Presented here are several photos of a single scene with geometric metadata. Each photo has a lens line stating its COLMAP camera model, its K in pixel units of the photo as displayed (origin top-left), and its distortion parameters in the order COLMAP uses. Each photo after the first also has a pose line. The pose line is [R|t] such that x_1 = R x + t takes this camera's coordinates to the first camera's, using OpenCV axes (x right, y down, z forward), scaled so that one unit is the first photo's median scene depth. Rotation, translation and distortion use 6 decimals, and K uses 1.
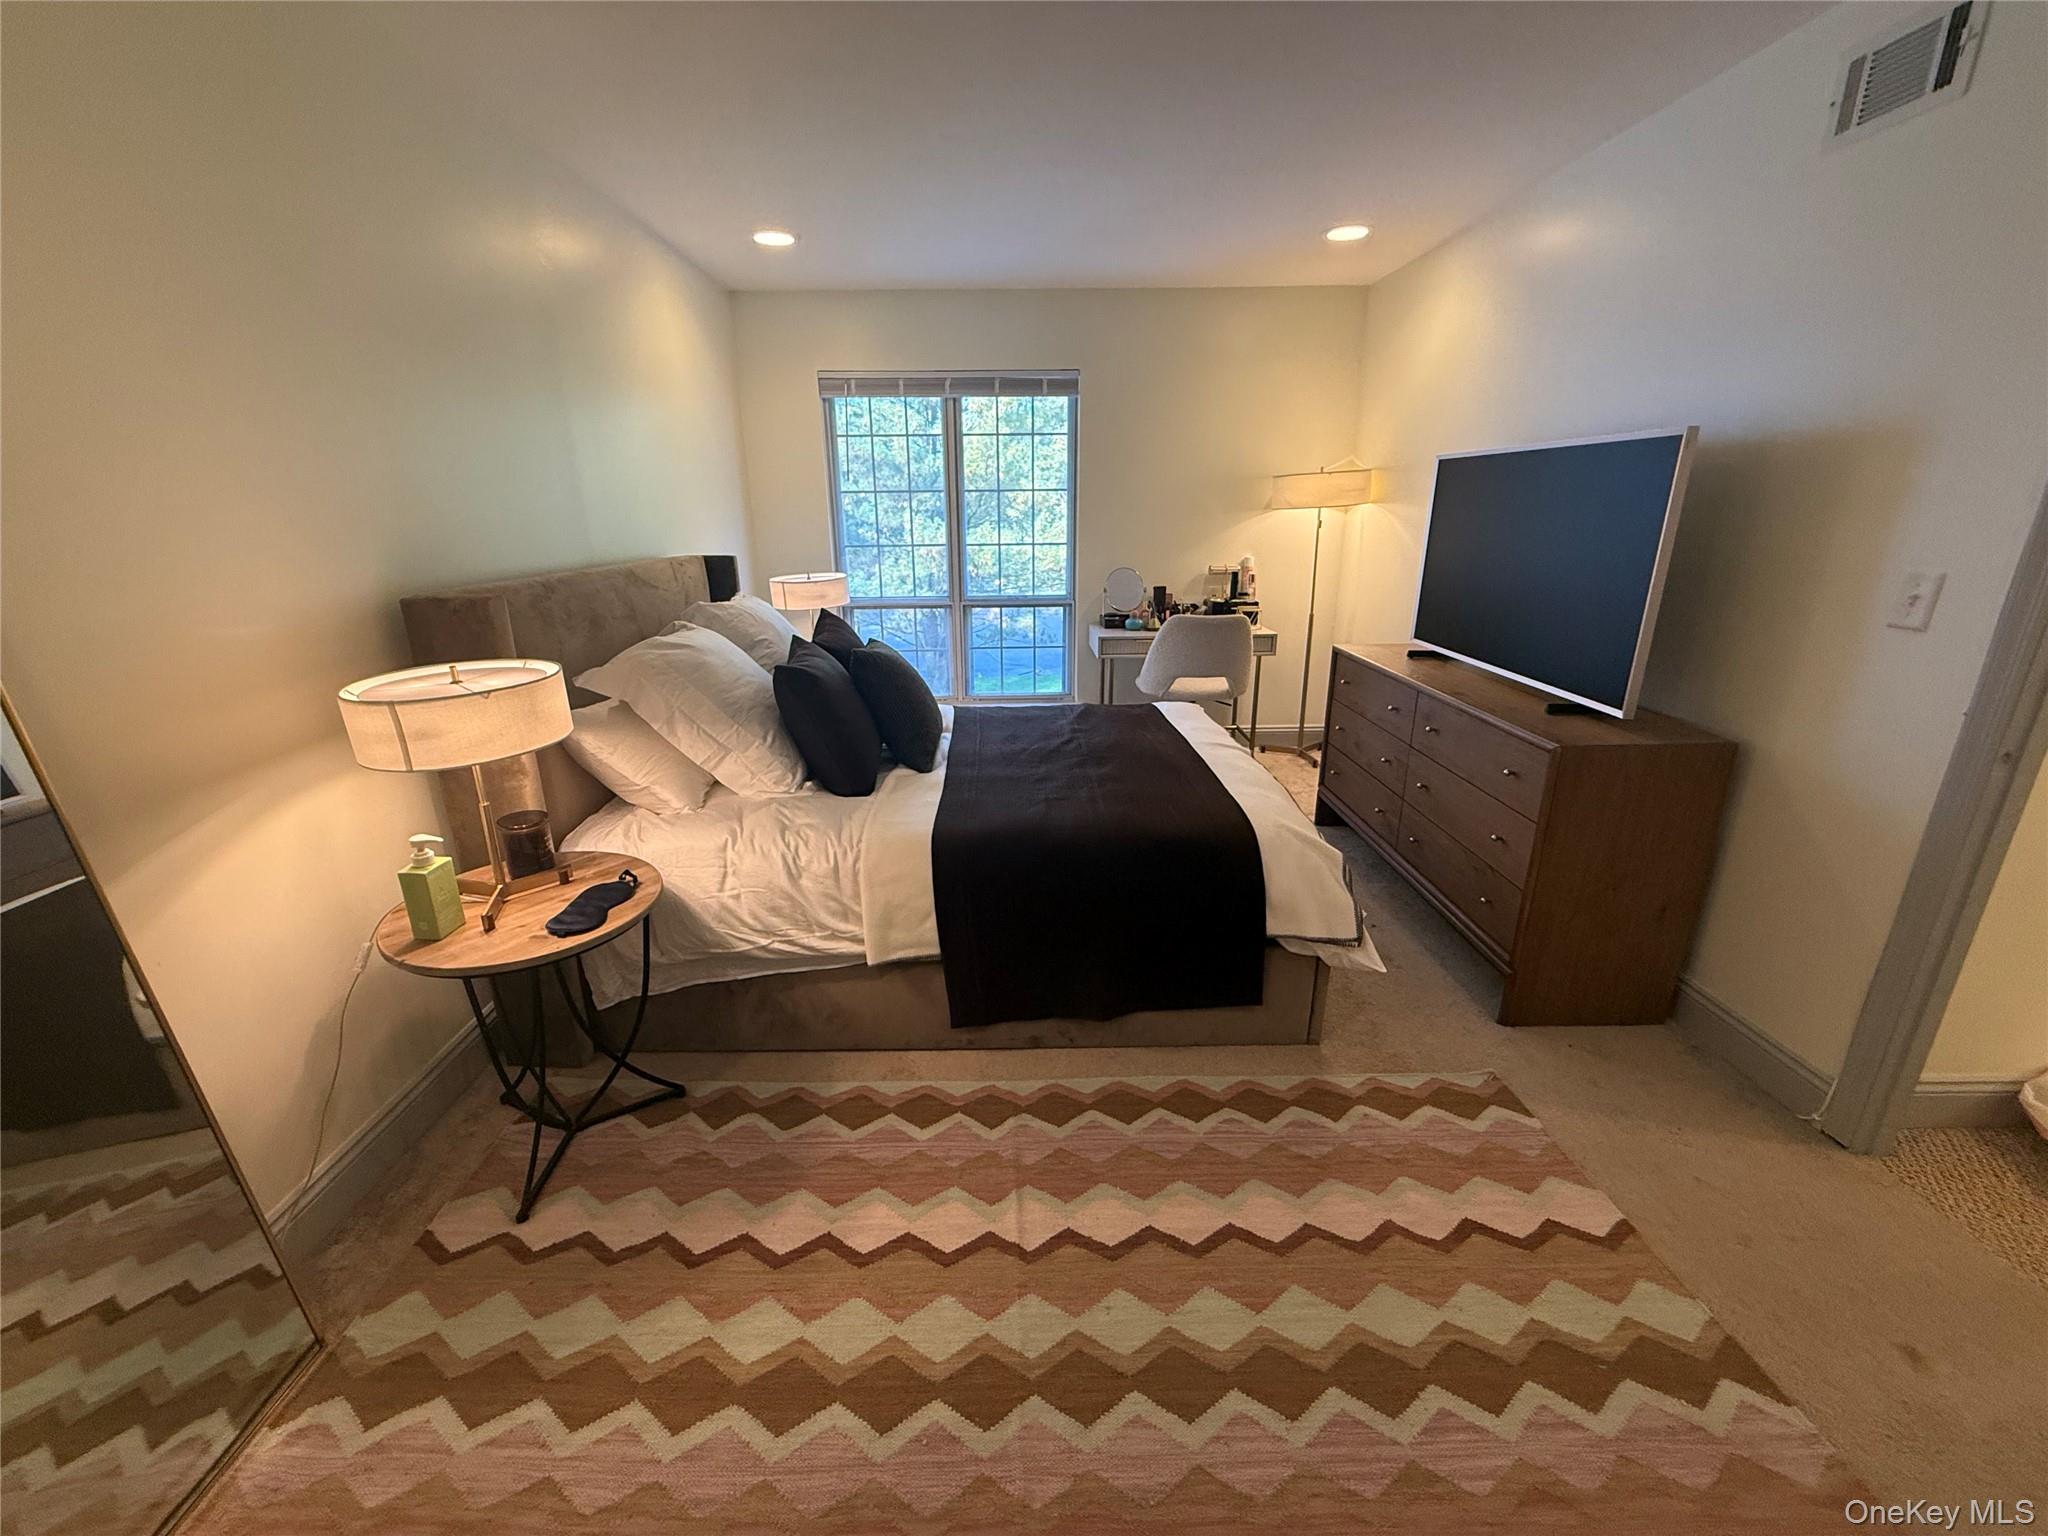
lens RADIAL K [[814.2, 0, 1019.5], [0, 814.2, 766.3], [0, 0, 1]] dist [0.000370, -0.000223]
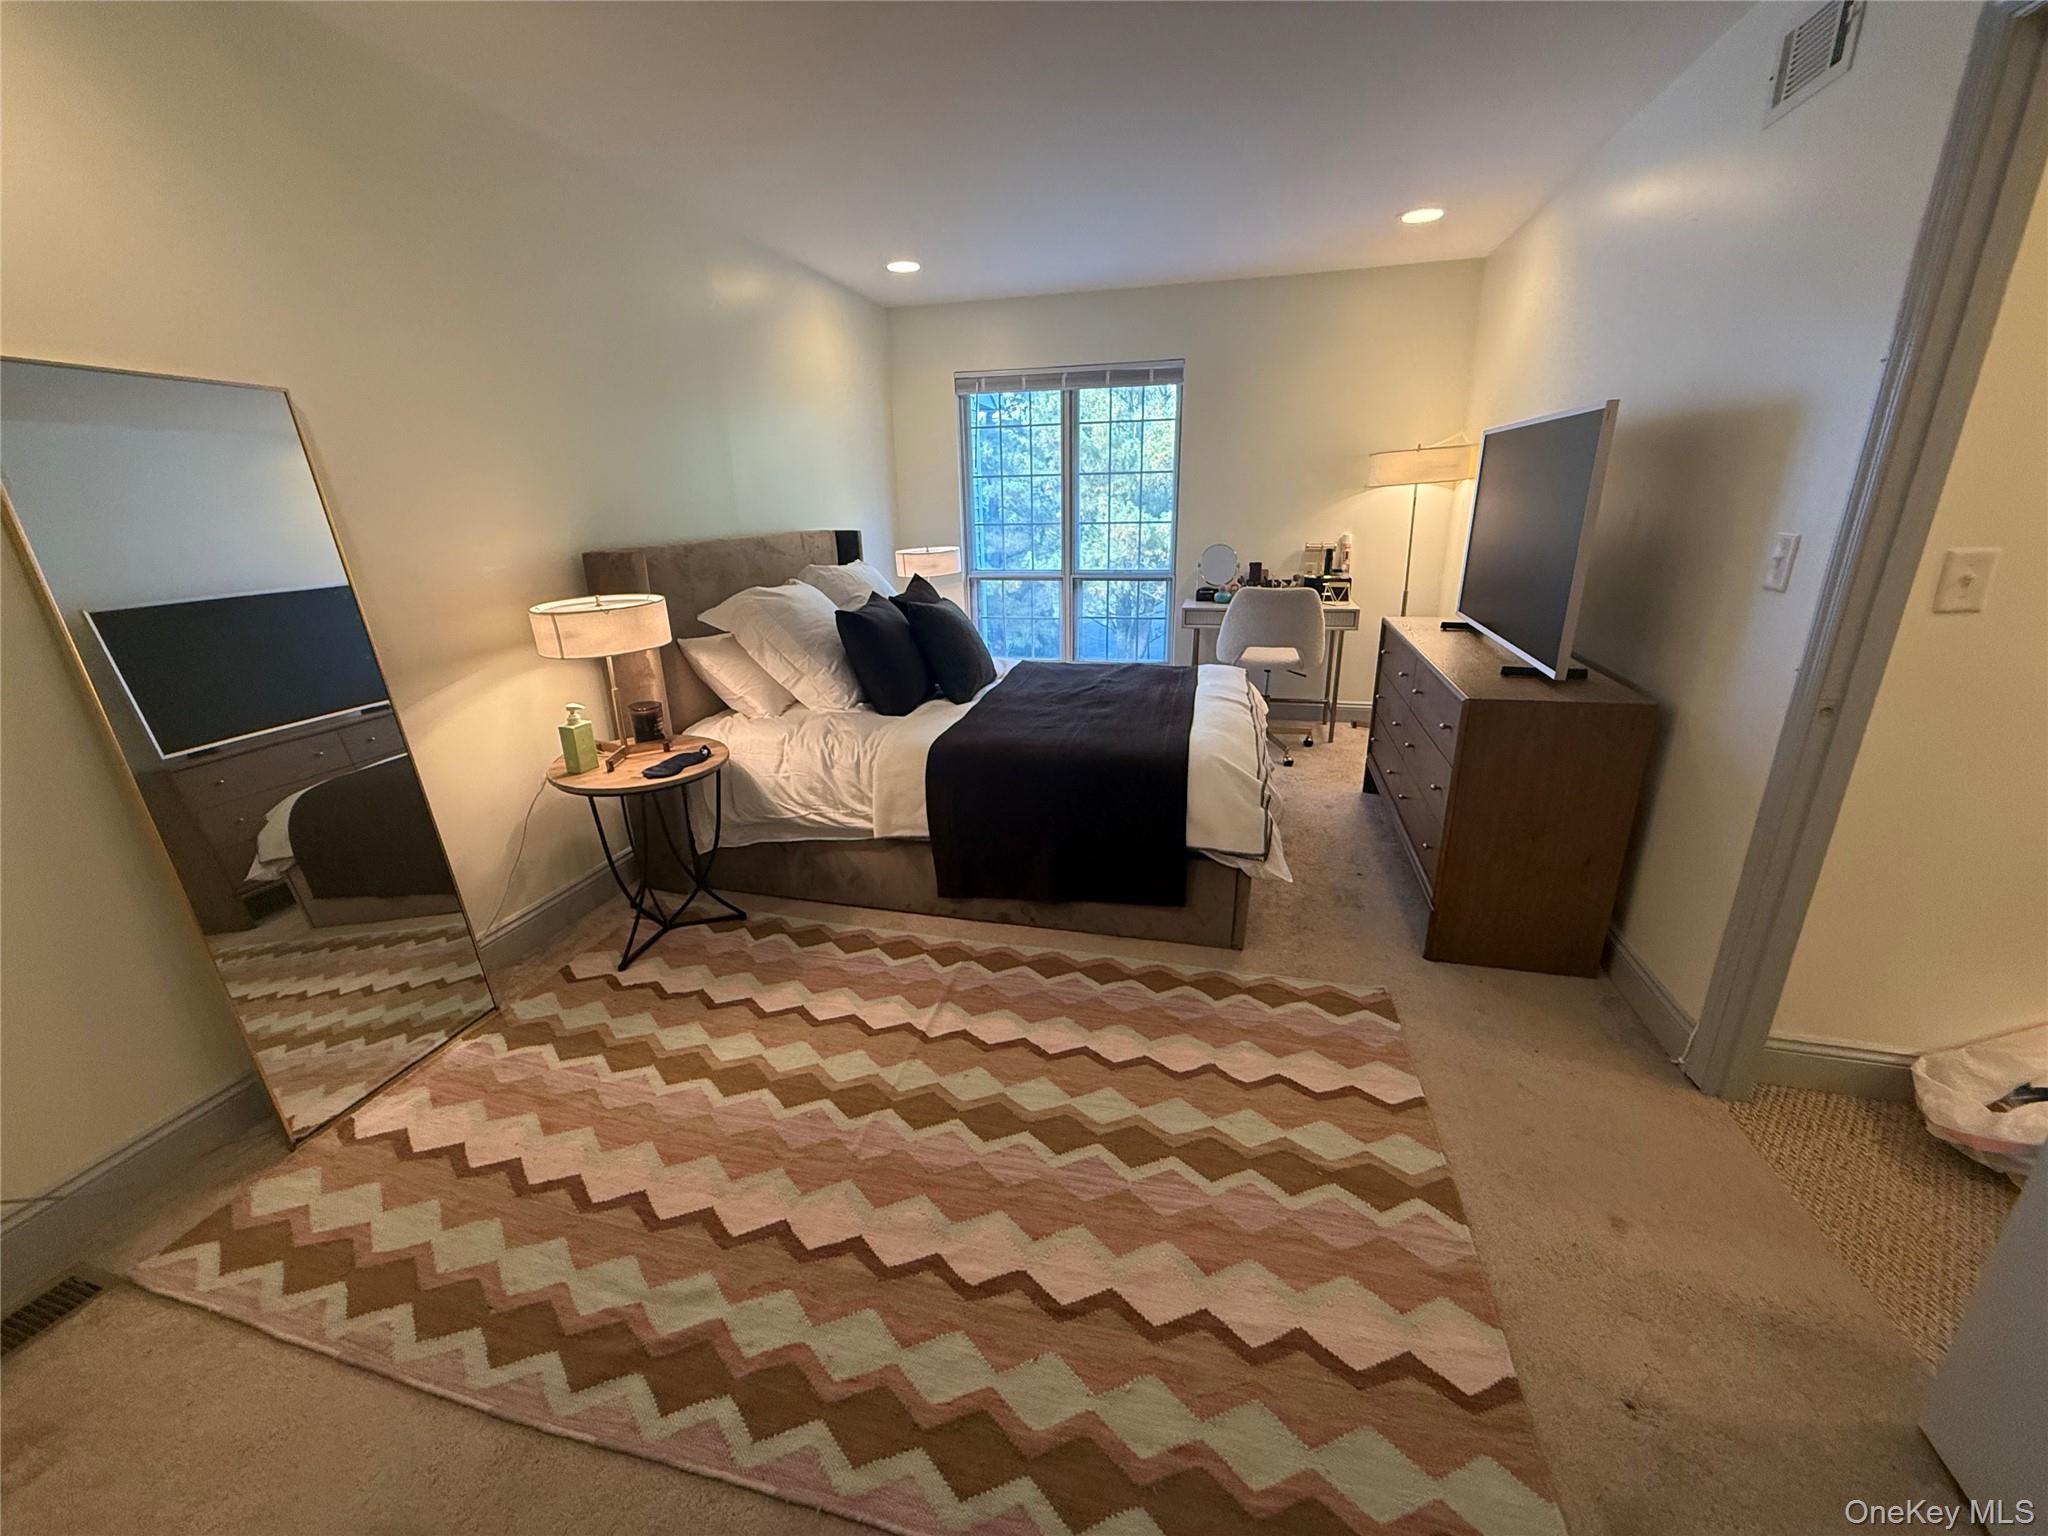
lens RADIAL K [[814.2, 0, 1019.5], [0, 814.2, 766.3], [0, 0, 1]] dist [0.000370, -0.000223]
pose [[0.964824, 0.073497, -0.252415, 0.364312], [-0.069325, 0.997271, 0.025395, 0.079410], [0.253592, -0.007003, 0.967286, -0.211893]]
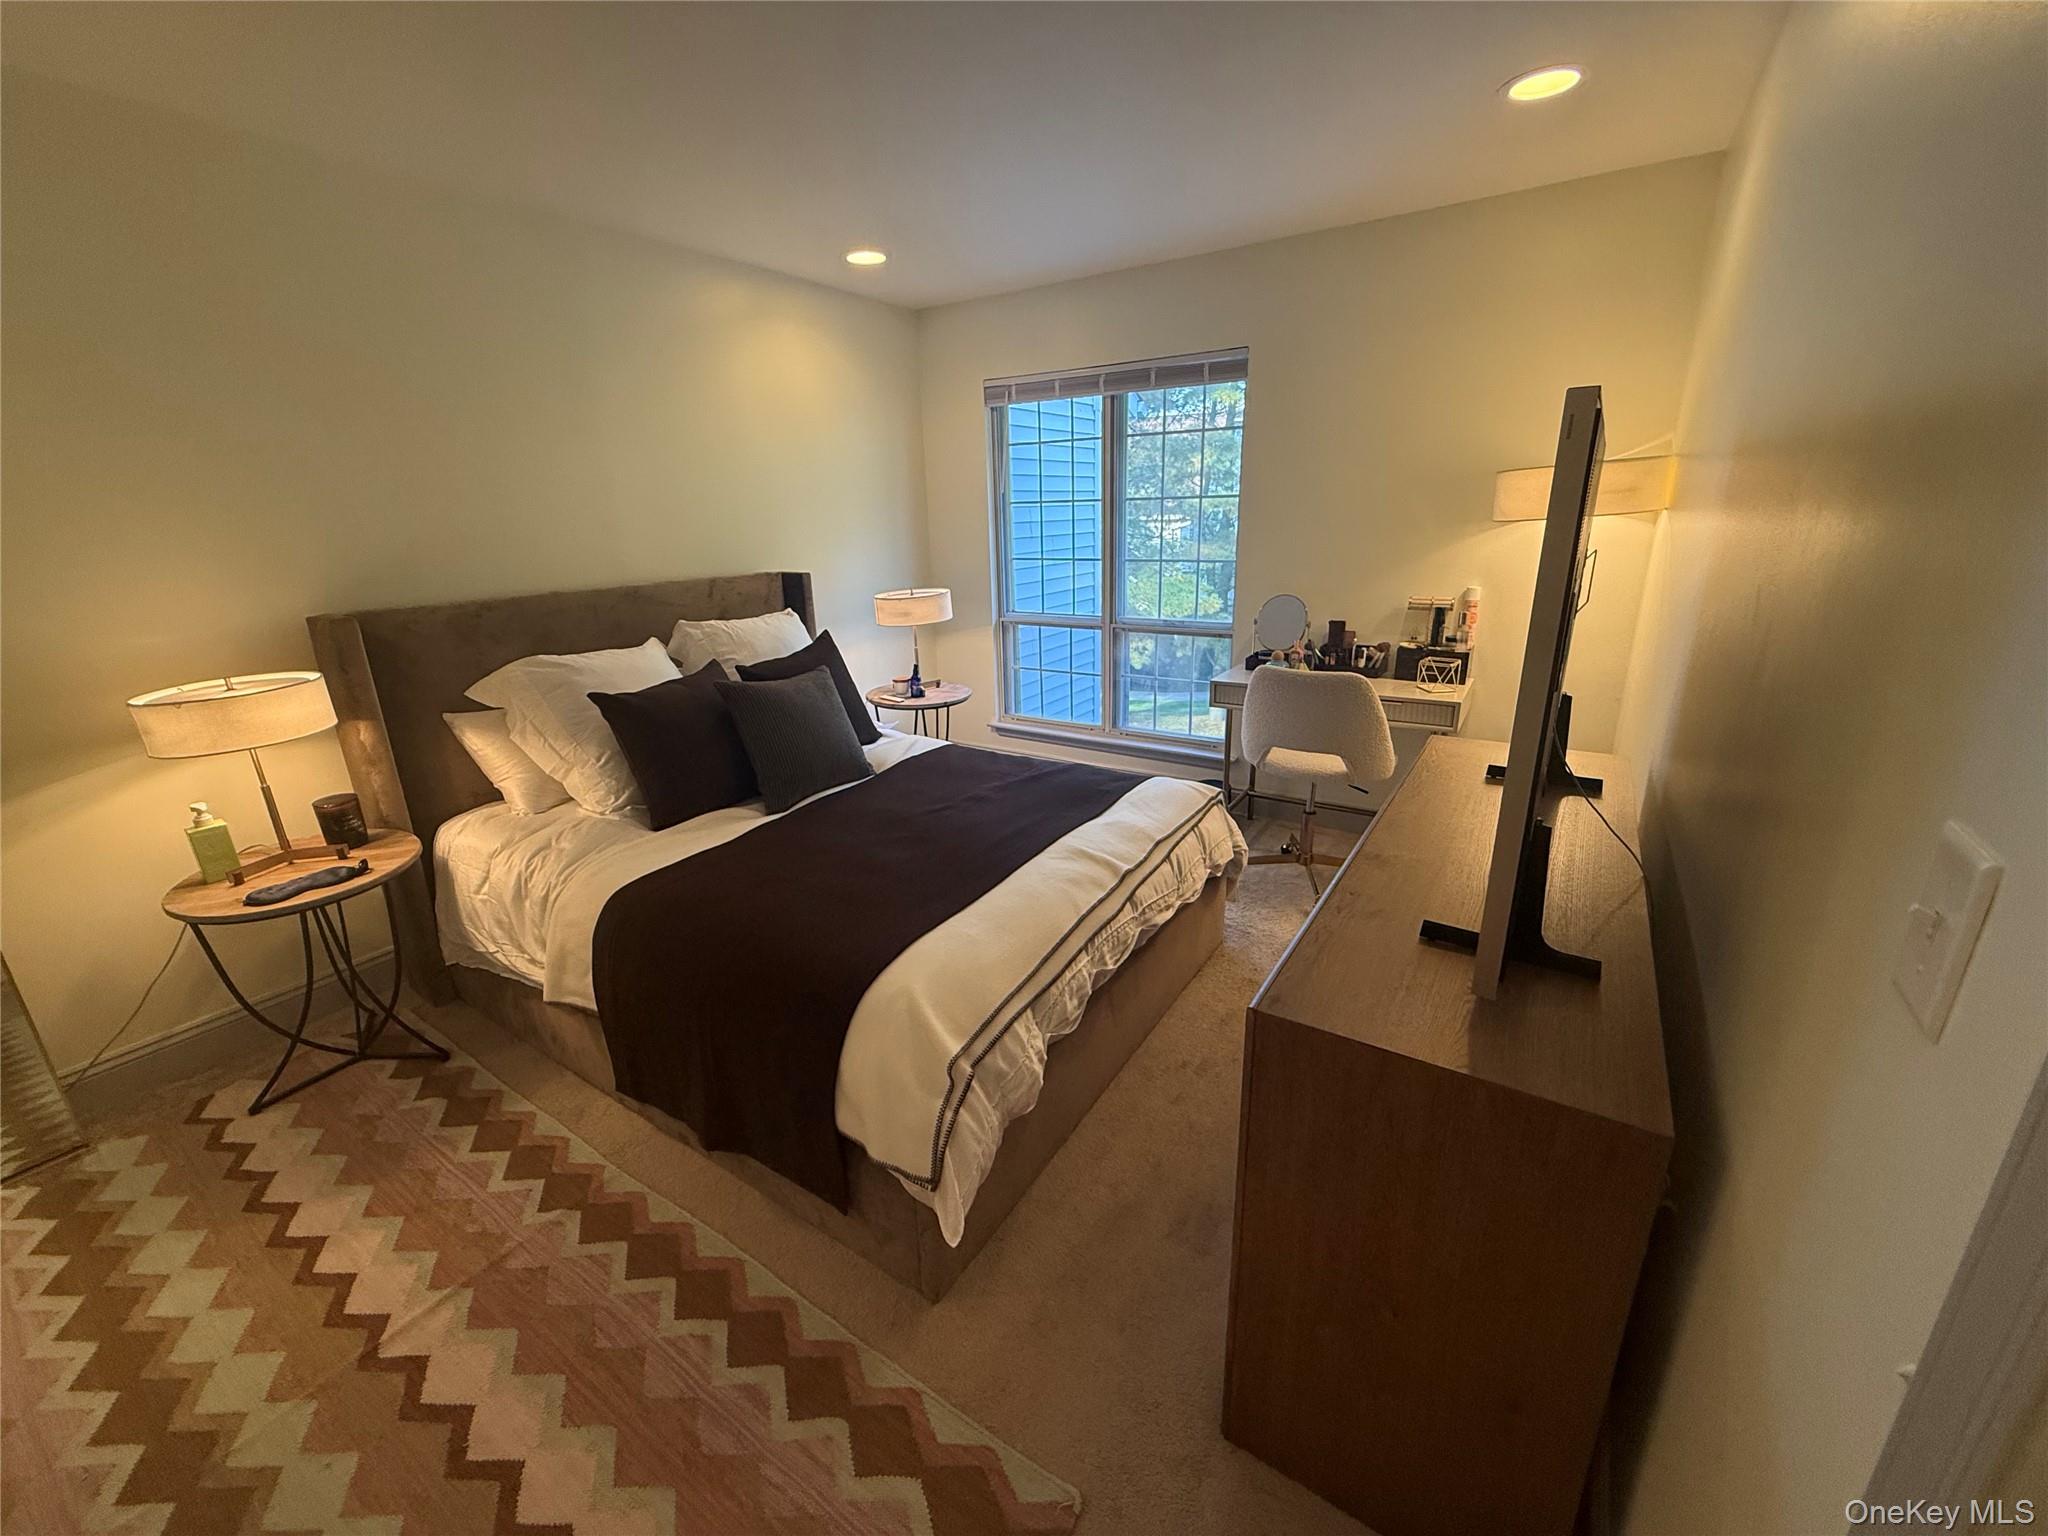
lens RADIAL K [[814.2, 0, 1019.5], [0, 814.2, 766.3], [0, 0, 1]] dist [0.000370, -0.000223]
pose [[0.827695, 0.159031, -0.538173, 0.799754], [-0.153183, 0.986612, 0.055954, -0.188883], [0.539867, 0.036126, 0.840975, 0.459772]]
